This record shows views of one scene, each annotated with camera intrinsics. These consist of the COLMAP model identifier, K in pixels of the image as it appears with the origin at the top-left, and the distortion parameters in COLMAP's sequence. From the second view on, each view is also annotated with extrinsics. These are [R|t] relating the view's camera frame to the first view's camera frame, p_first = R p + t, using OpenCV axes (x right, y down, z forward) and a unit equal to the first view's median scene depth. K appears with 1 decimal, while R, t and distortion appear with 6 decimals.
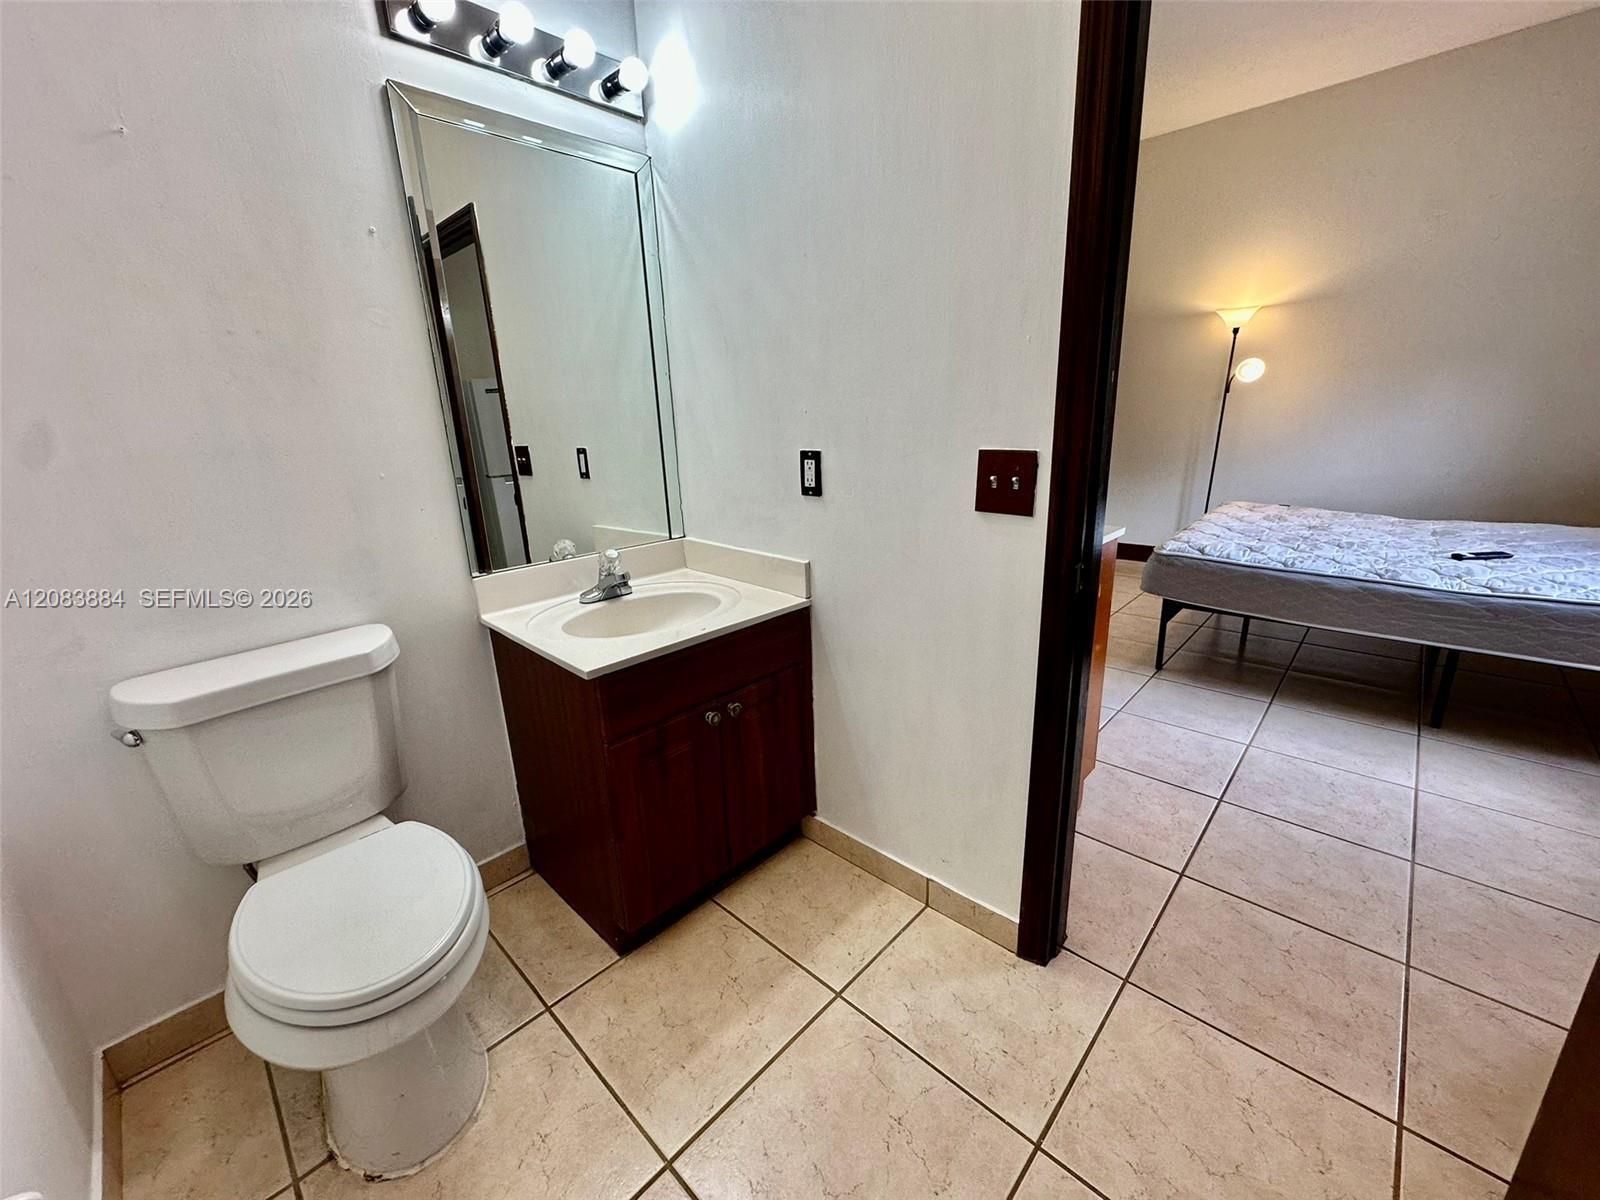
lens RADIAL K [[645.4, 0, 794.7], [0, 645.4, 596.4], [0, 0, 1]] dist [-0.003028, -0.000076]
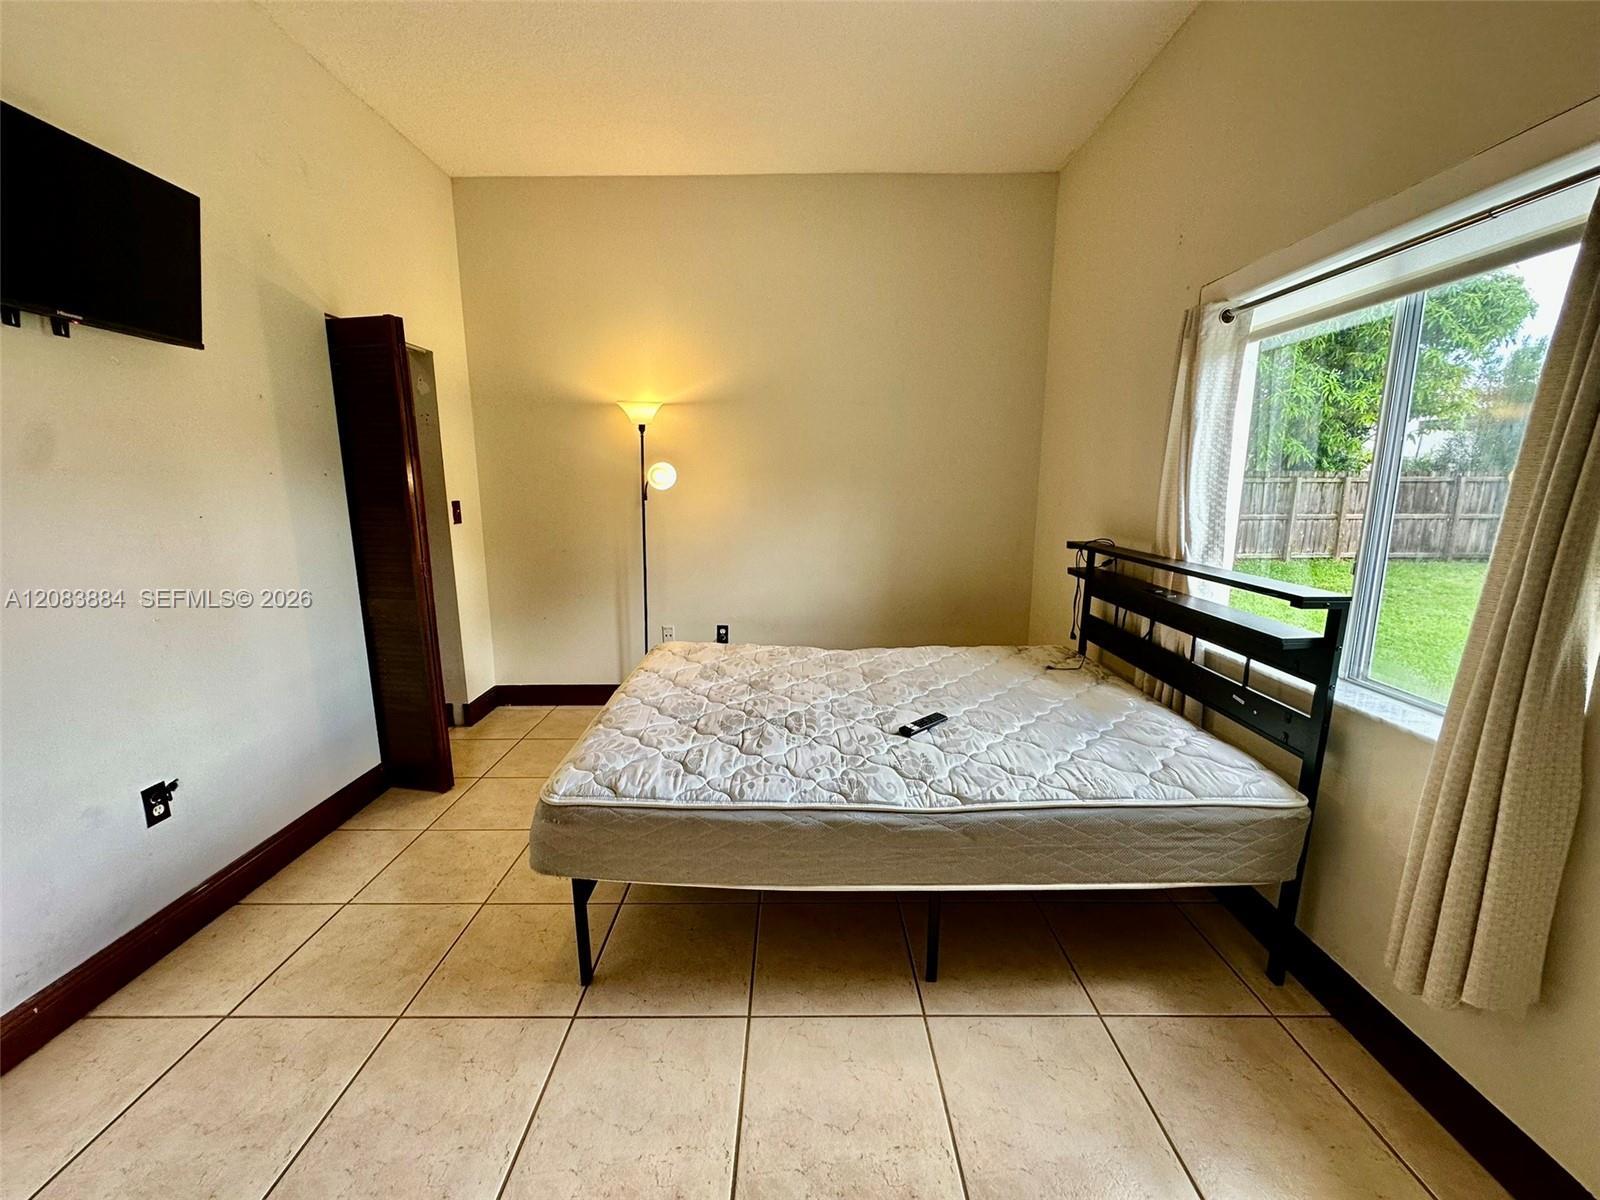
lens RADIAL K [[641.6, 0, 804.2], [0, 641.6, 597.7], [0, 0, 1]] dist [-0.002876, 0.000048]
pose [[0.718836, -0.083709, 0.690122, 0.358866], [0.161753, 0.985617, -0.048932, -0.178410], [-0.676100, 0.146803, 0.722037, 0.427483]]
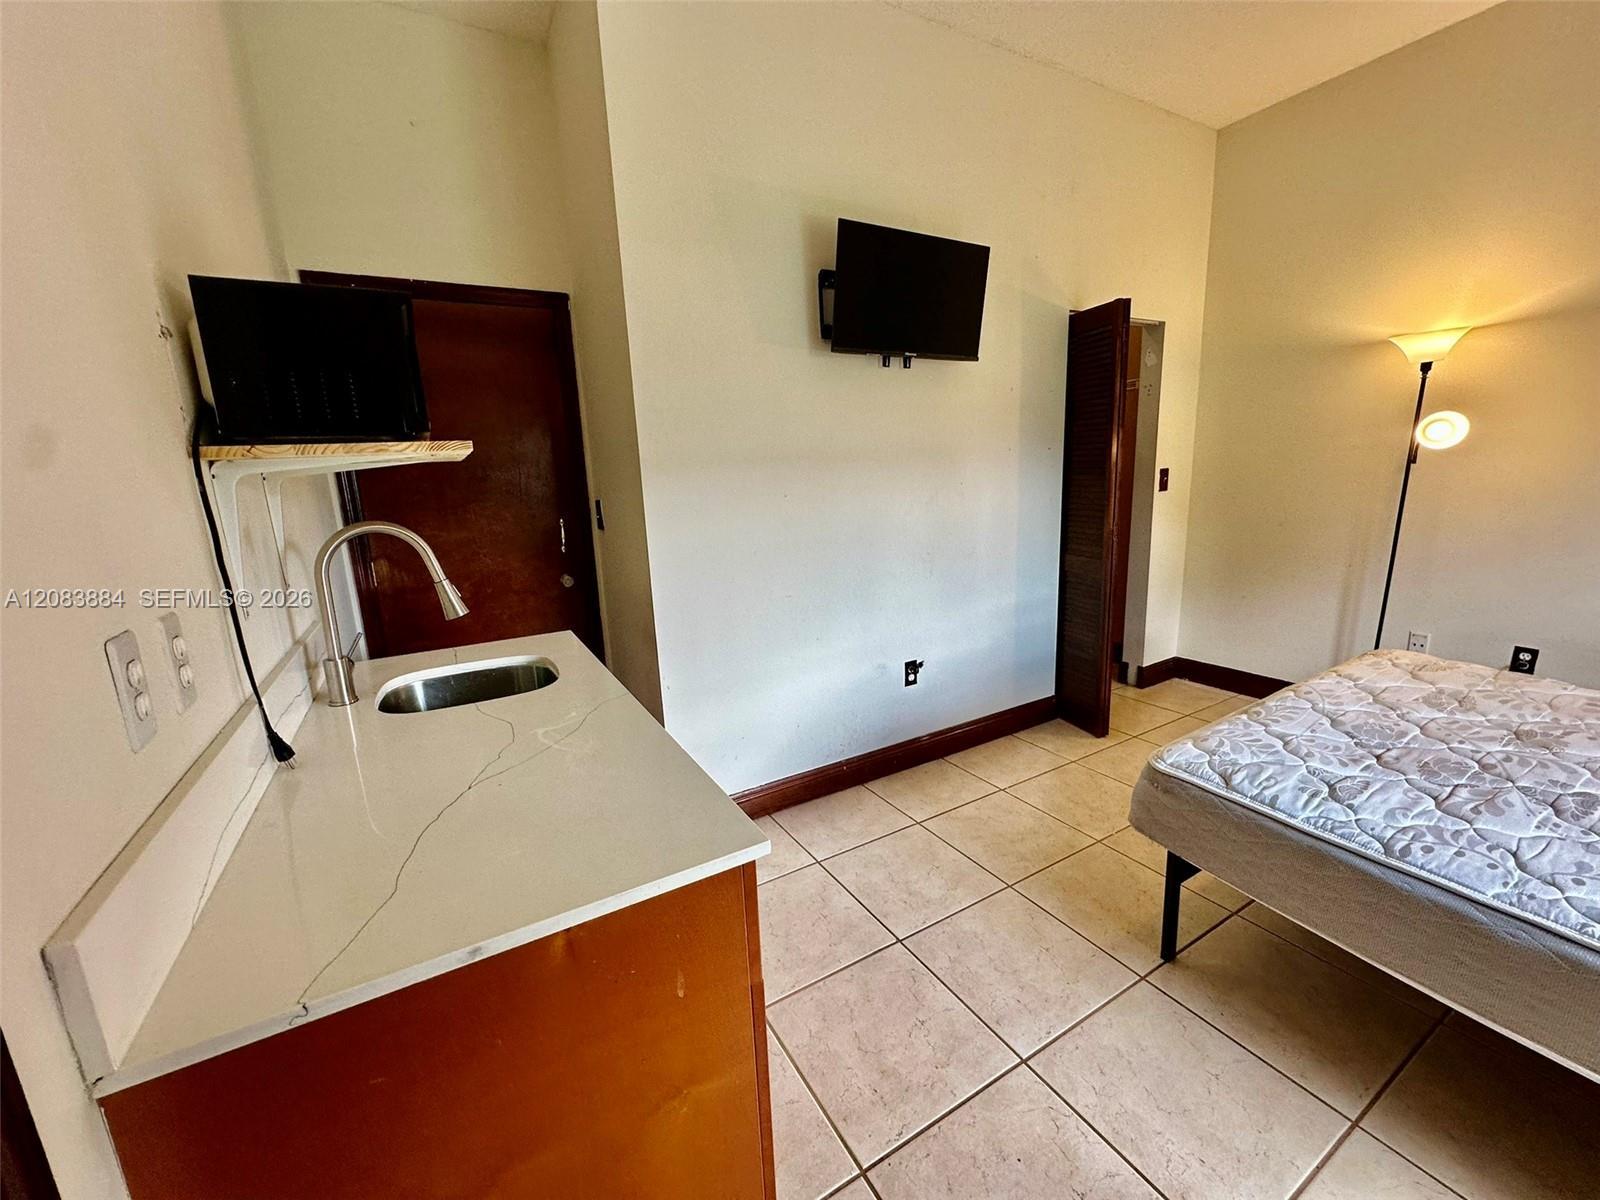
lens RADIAL K [[645.4, 0, 794.7], [0, 645.4, 596.4], [0, 0, 1]] dist [-0.003028, -0.000076]
pose [[0.958689, 0.056300, -0.278828, 0.413372], [-0.074148, 0.995791, -0.053874, -0.161756], [0.274621, 0.072323, 0.958829, 0.360758]]
